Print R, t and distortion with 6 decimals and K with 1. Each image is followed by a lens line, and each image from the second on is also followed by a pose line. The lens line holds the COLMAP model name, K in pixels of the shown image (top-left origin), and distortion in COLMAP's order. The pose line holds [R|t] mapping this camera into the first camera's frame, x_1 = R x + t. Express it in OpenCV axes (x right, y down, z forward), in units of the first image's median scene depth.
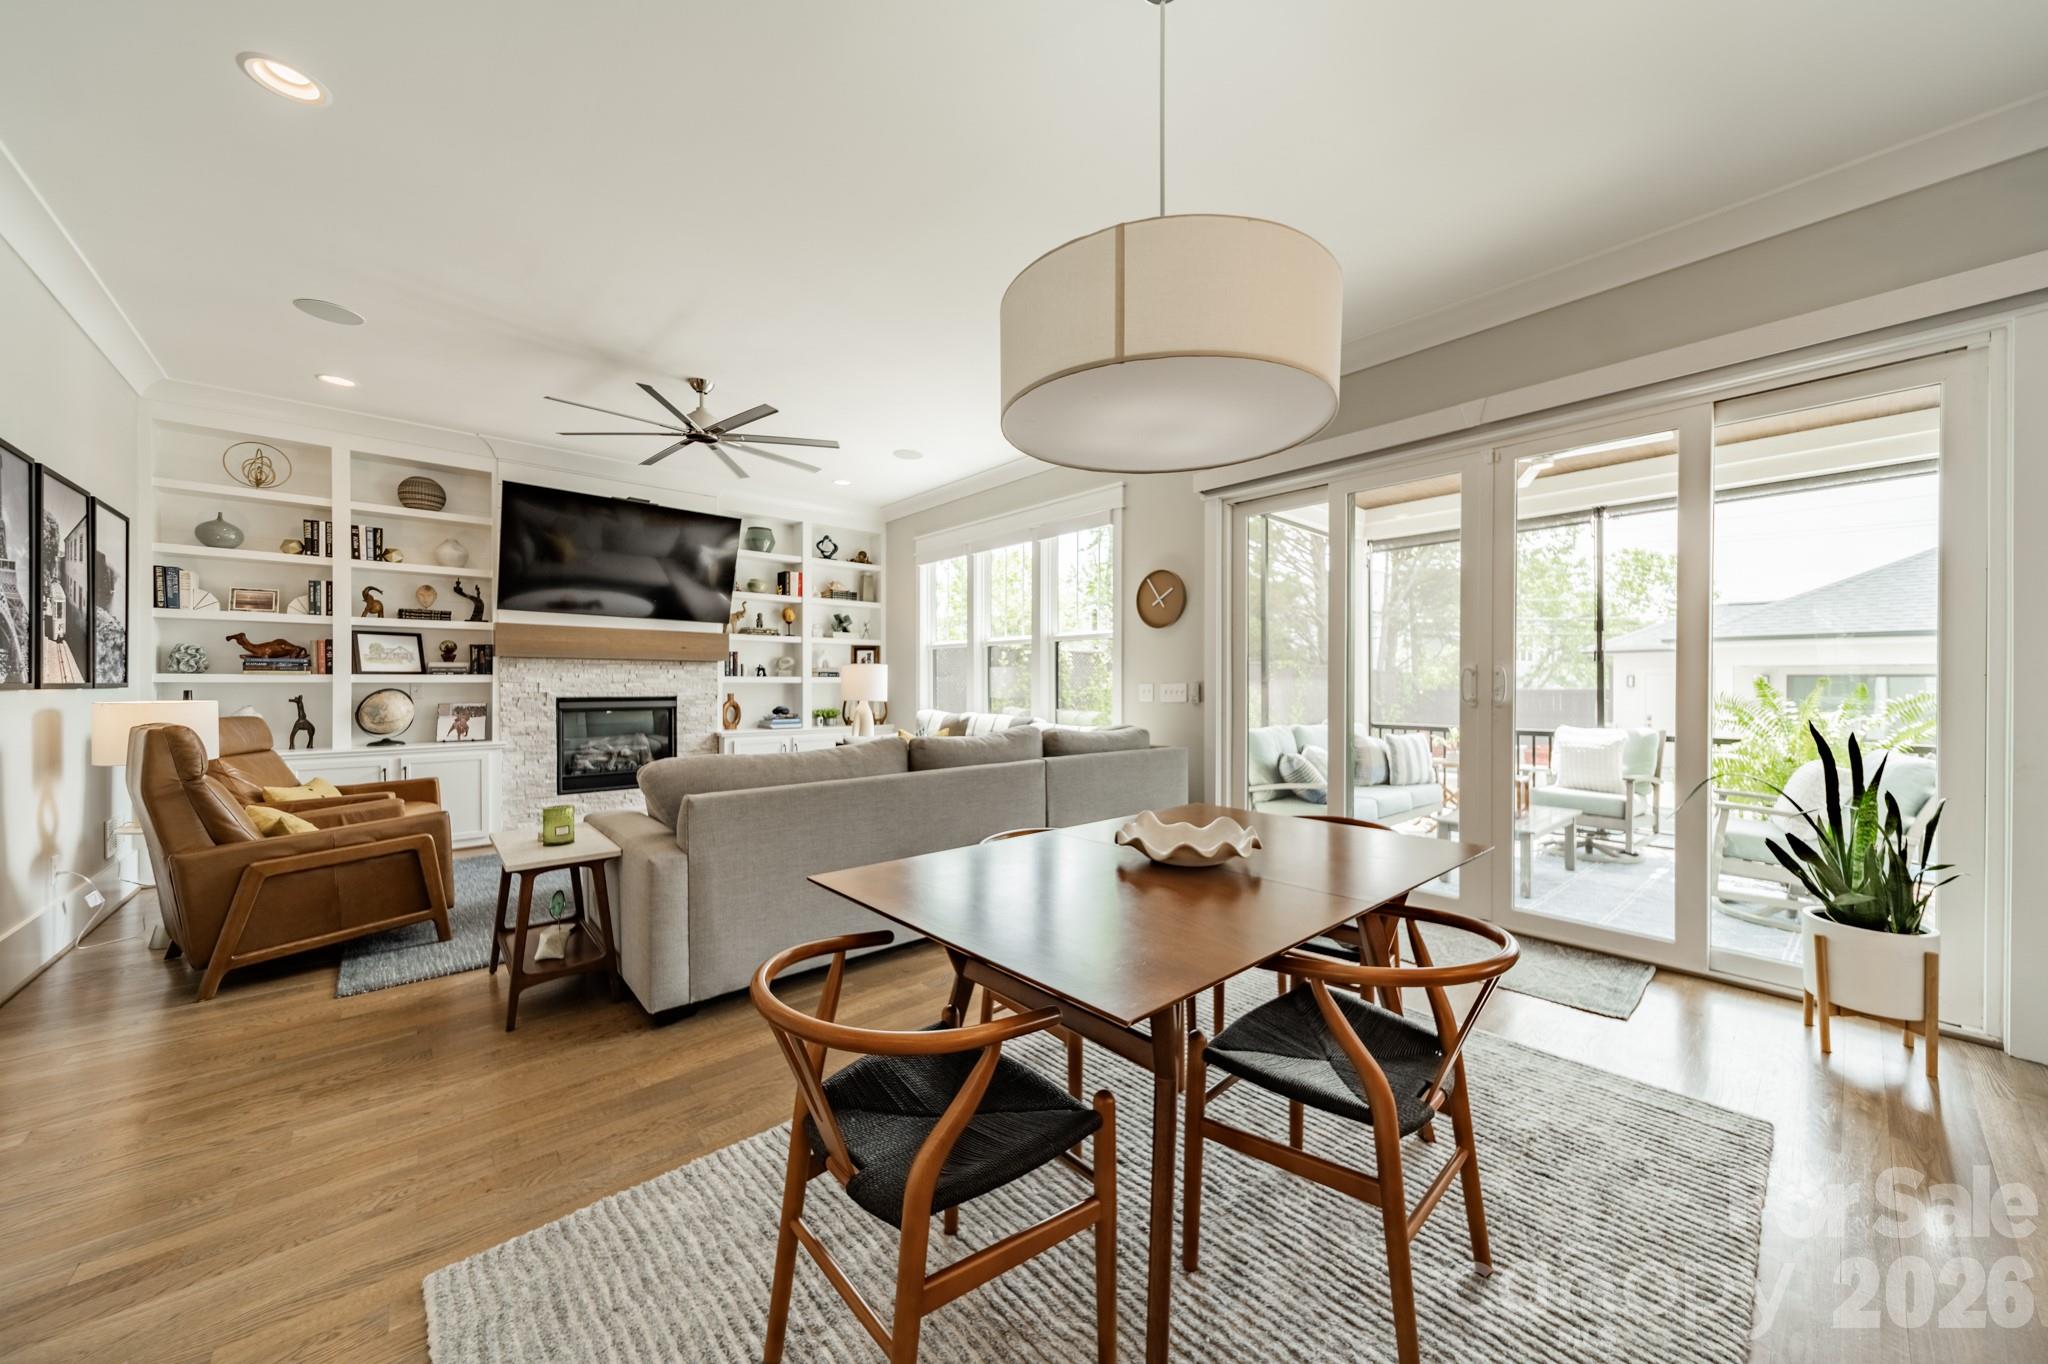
lens RADIAL K [[723.9, 0, 1028.5], [0, 723.9, 689.3], [0, 0, 1]] dist [0.001182, 0.000175]
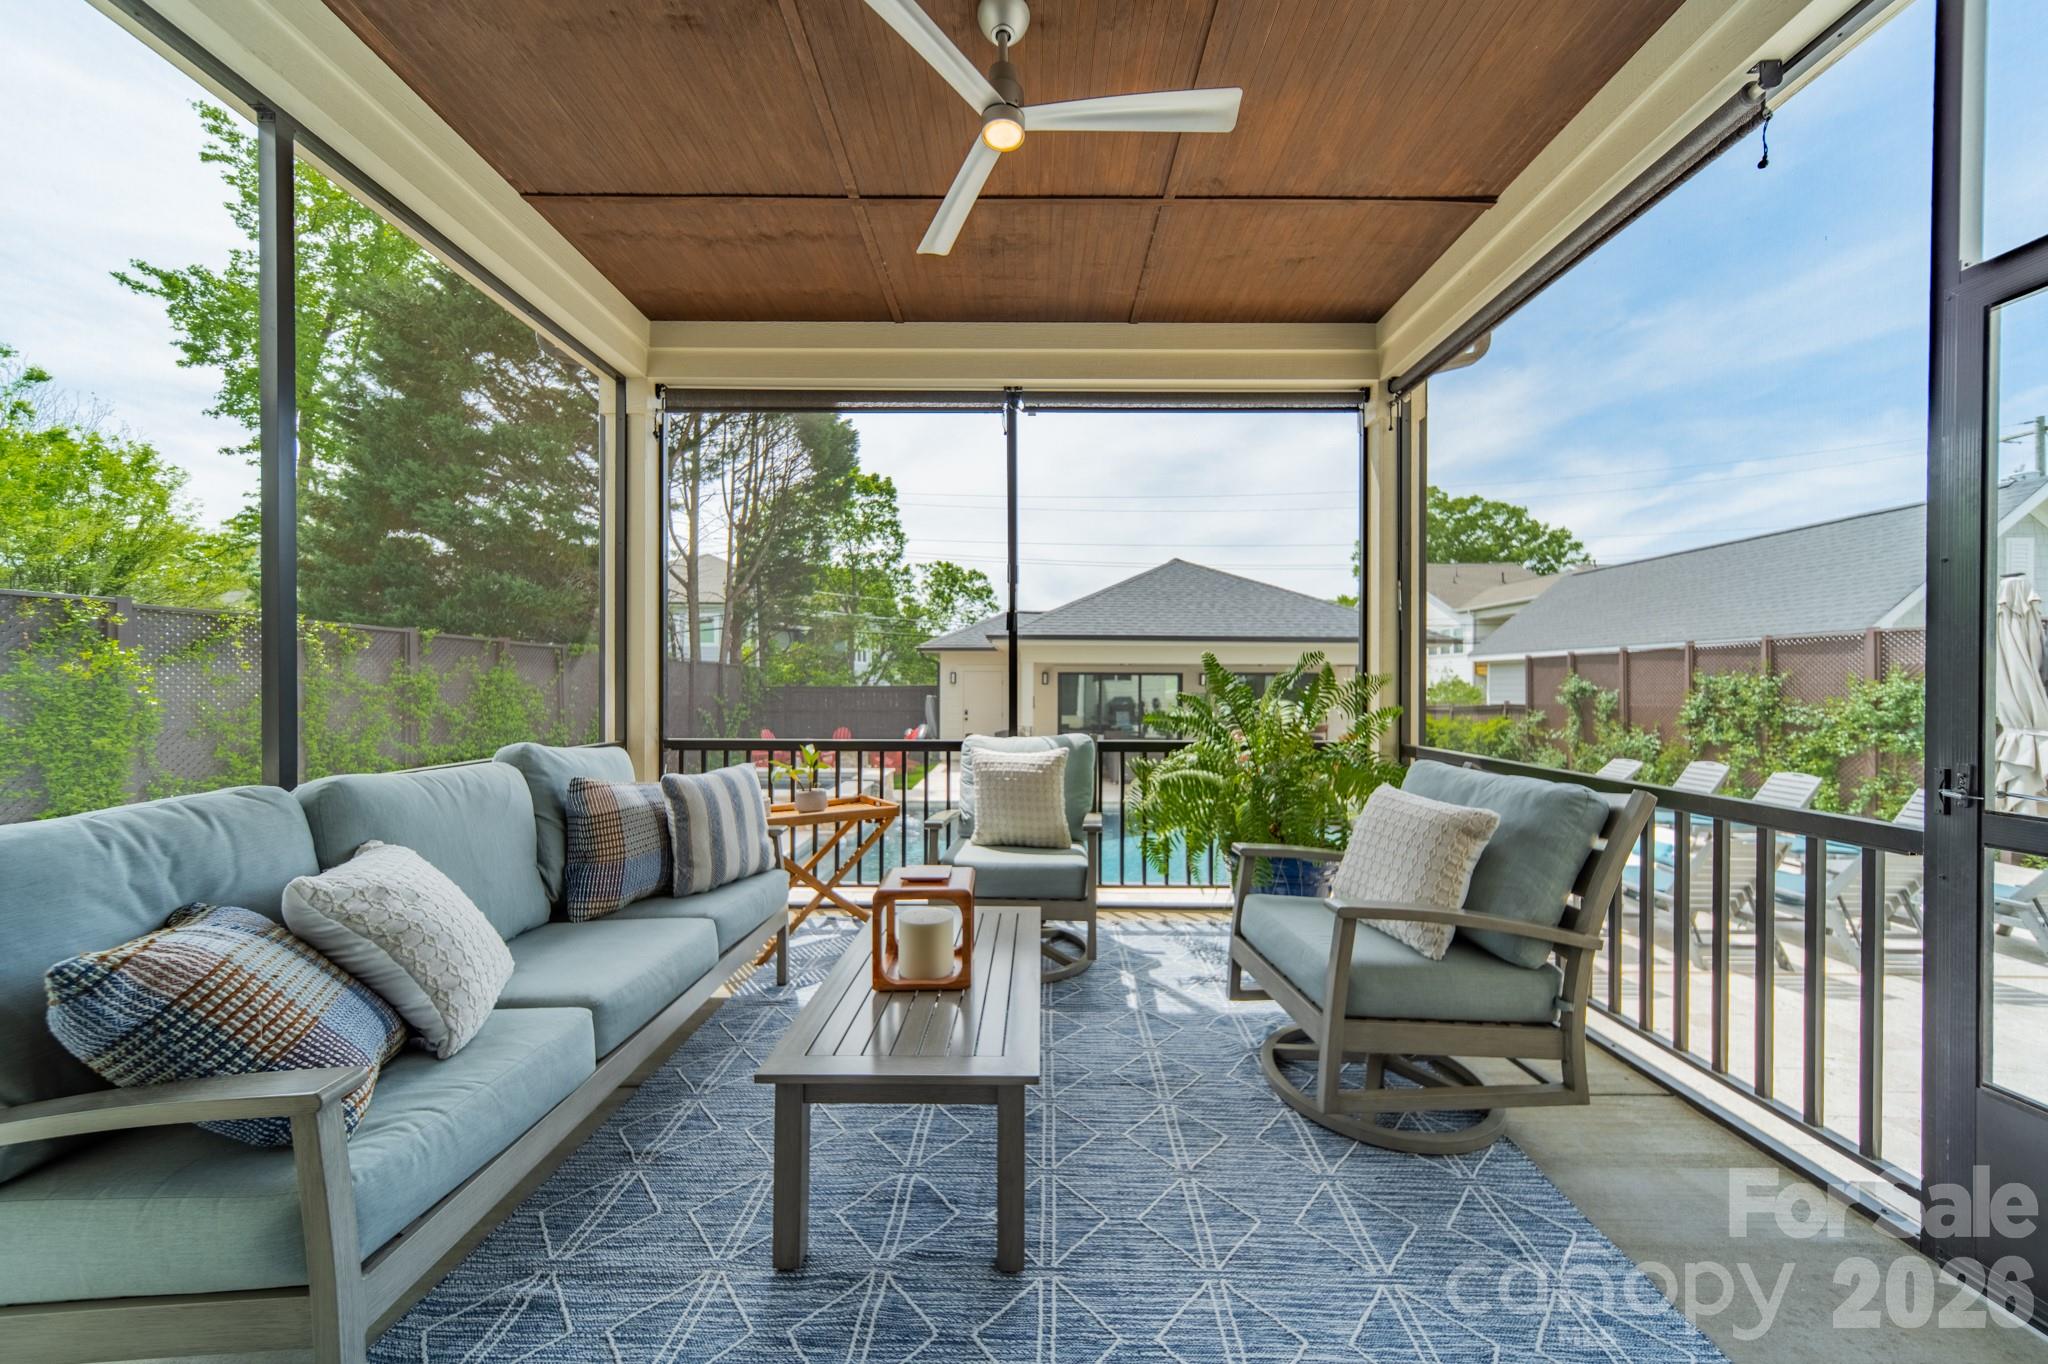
lens RADIAL K [[723.9, 0, 1028.5], [0, 723.9, 689.3], [0, 0, 1]] dist [0.001182, 0.000175]
pose [[0.670321, -0.000492, 0.742071, 0.177520], [-0.000182, 1.000000, 0.000827, 0.007348], [-0.742072, -0.000689, 0.670320, 0.308935]]
